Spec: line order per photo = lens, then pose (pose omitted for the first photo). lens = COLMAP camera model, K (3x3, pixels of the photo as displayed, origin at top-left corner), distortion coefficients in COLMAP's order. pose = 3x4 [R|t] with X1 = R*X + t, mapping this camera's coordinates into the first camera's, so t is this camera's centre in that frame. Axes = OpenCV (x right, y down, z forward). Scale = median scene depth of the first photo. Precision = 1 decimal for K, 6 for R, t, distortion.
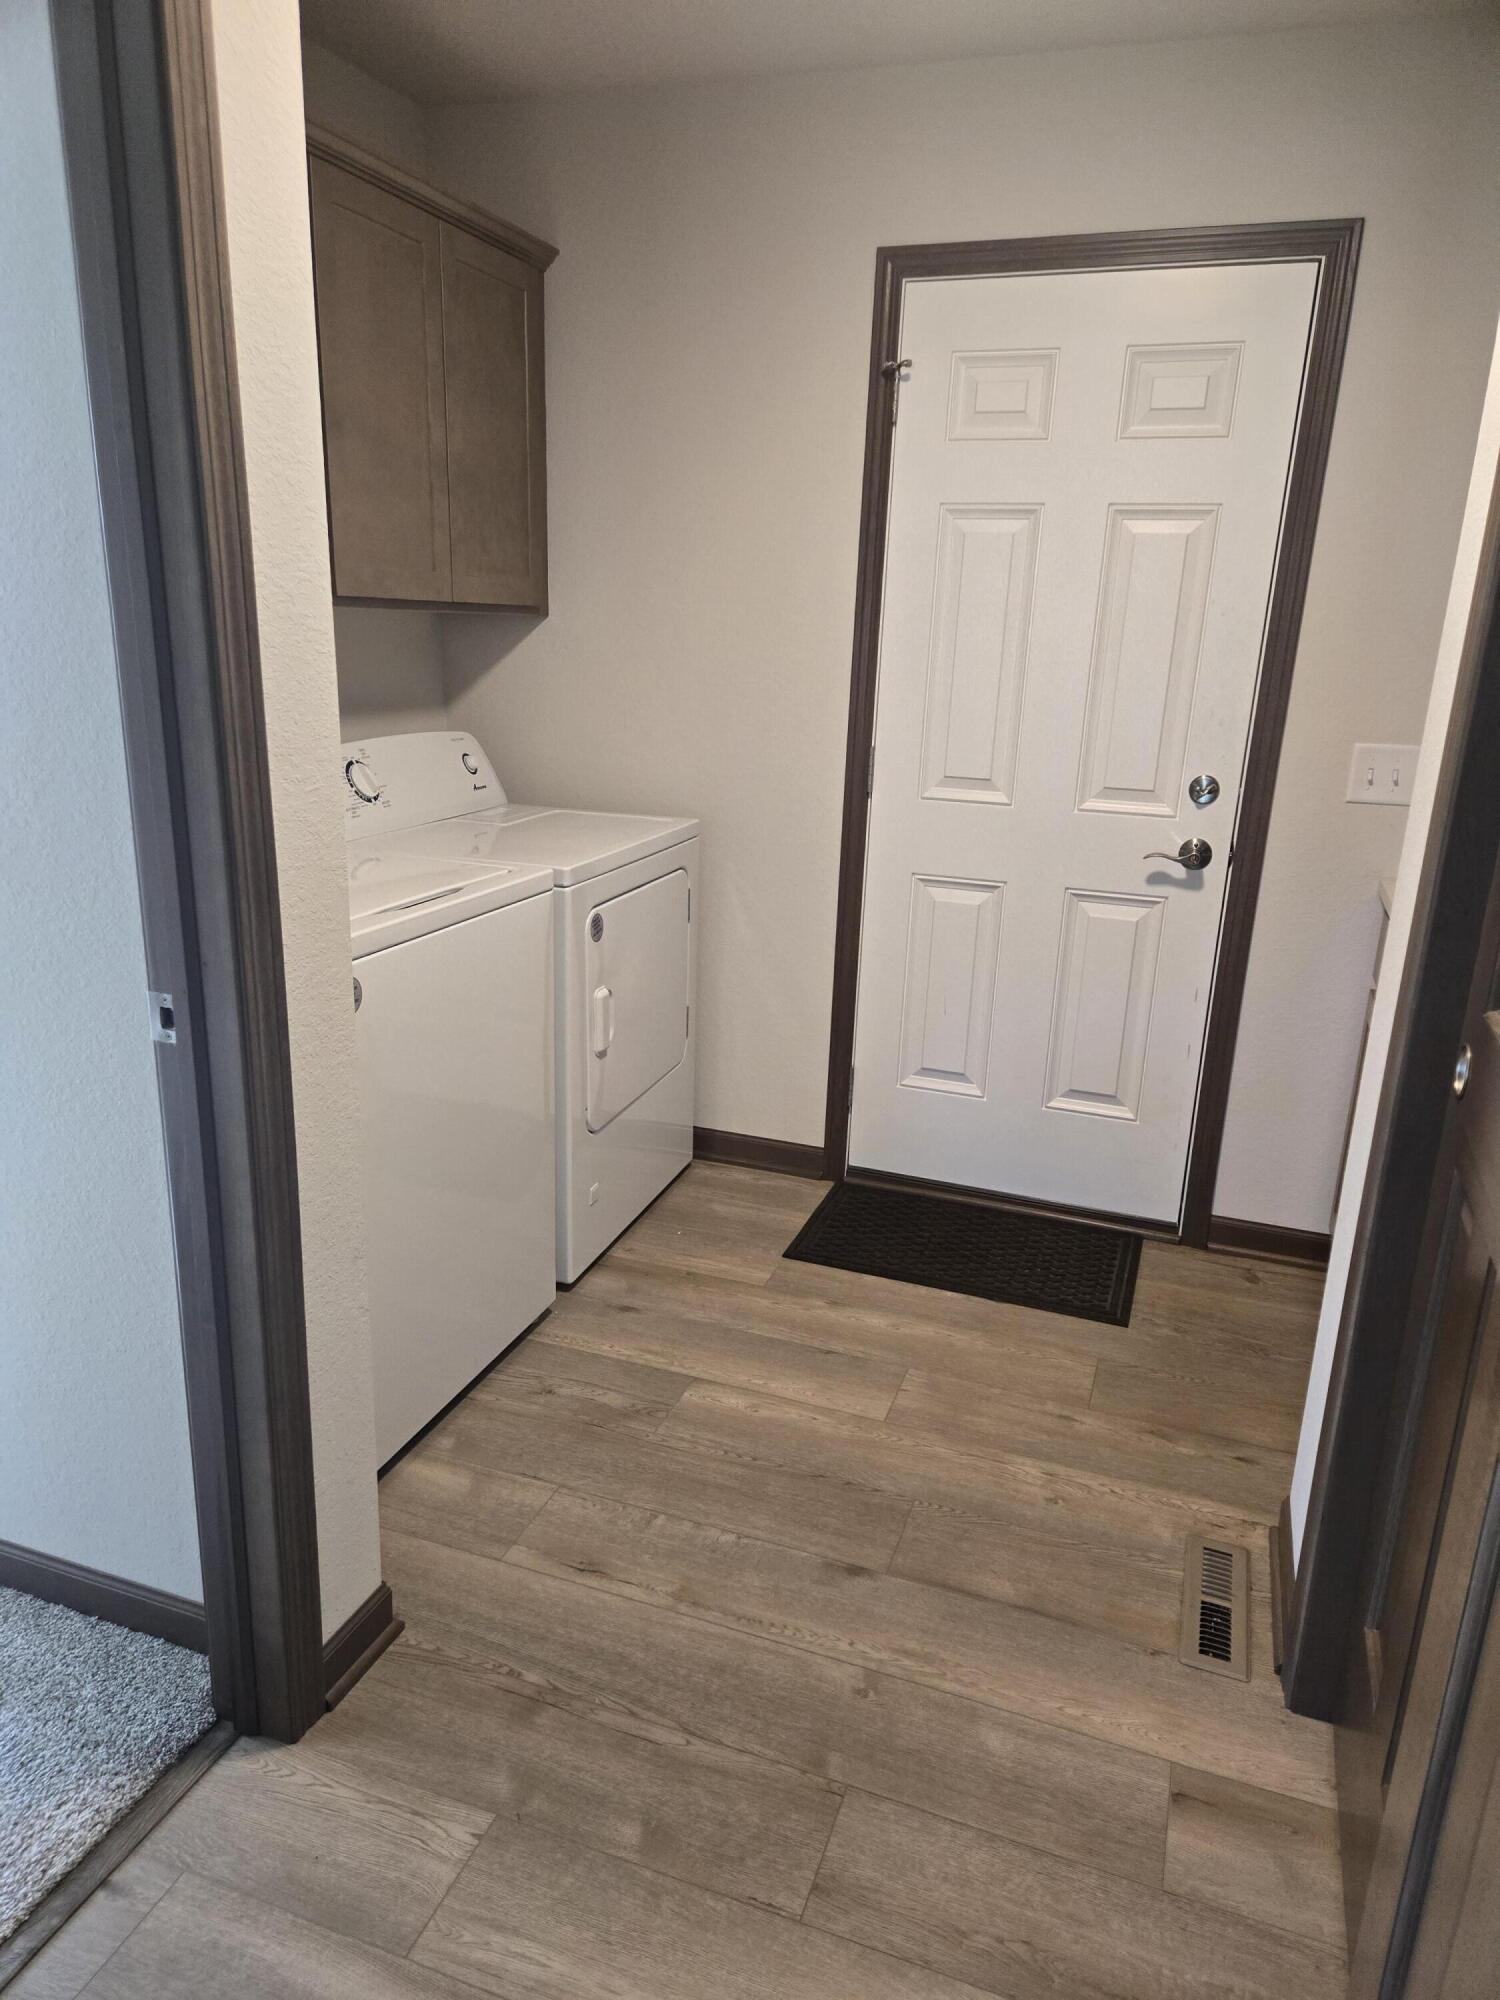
lens RADIAL K [[1323.2, 0, 752.7], [0, 1323.2, 993.7], [0, 0, 1]] dist [0.089749, -0.079254]
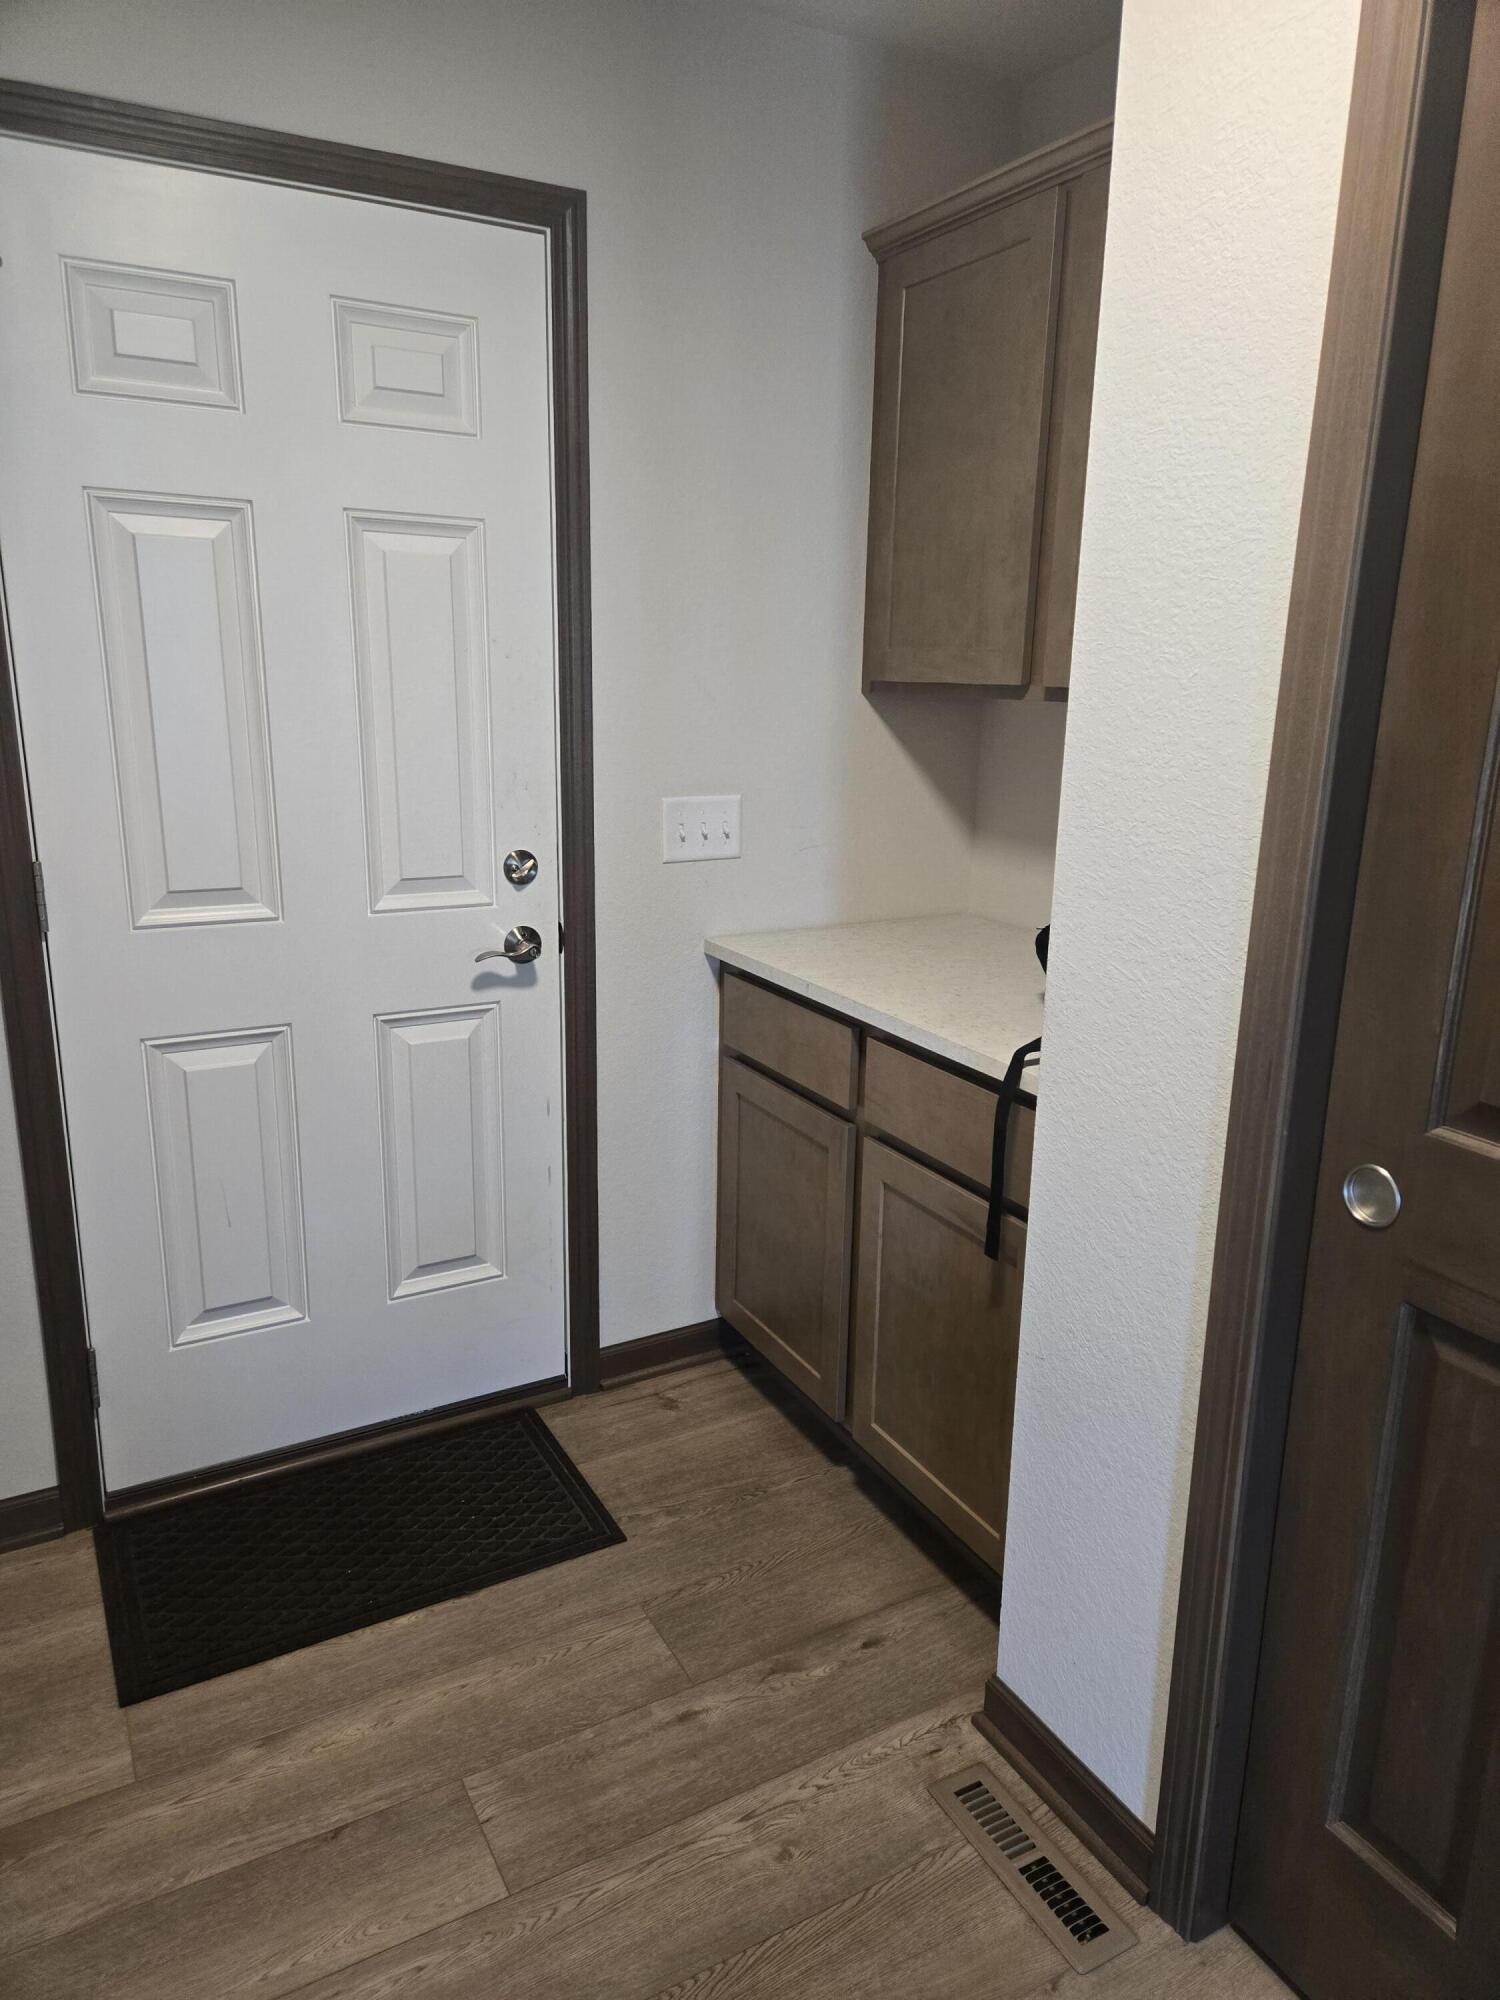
lens RADIAL K [[1323.2, 0, 752.7], [0, 1323.2, 993.7], [0, 0, 1]] dist [0.089749, -0.079254]
pose [[0.654150, -0.206715, 0.727569, -0.182257], [0.208672, 0.973919, 0.089093, -0.121989], [-0.727010, 0.093543, 0.680225, 0.354394]]
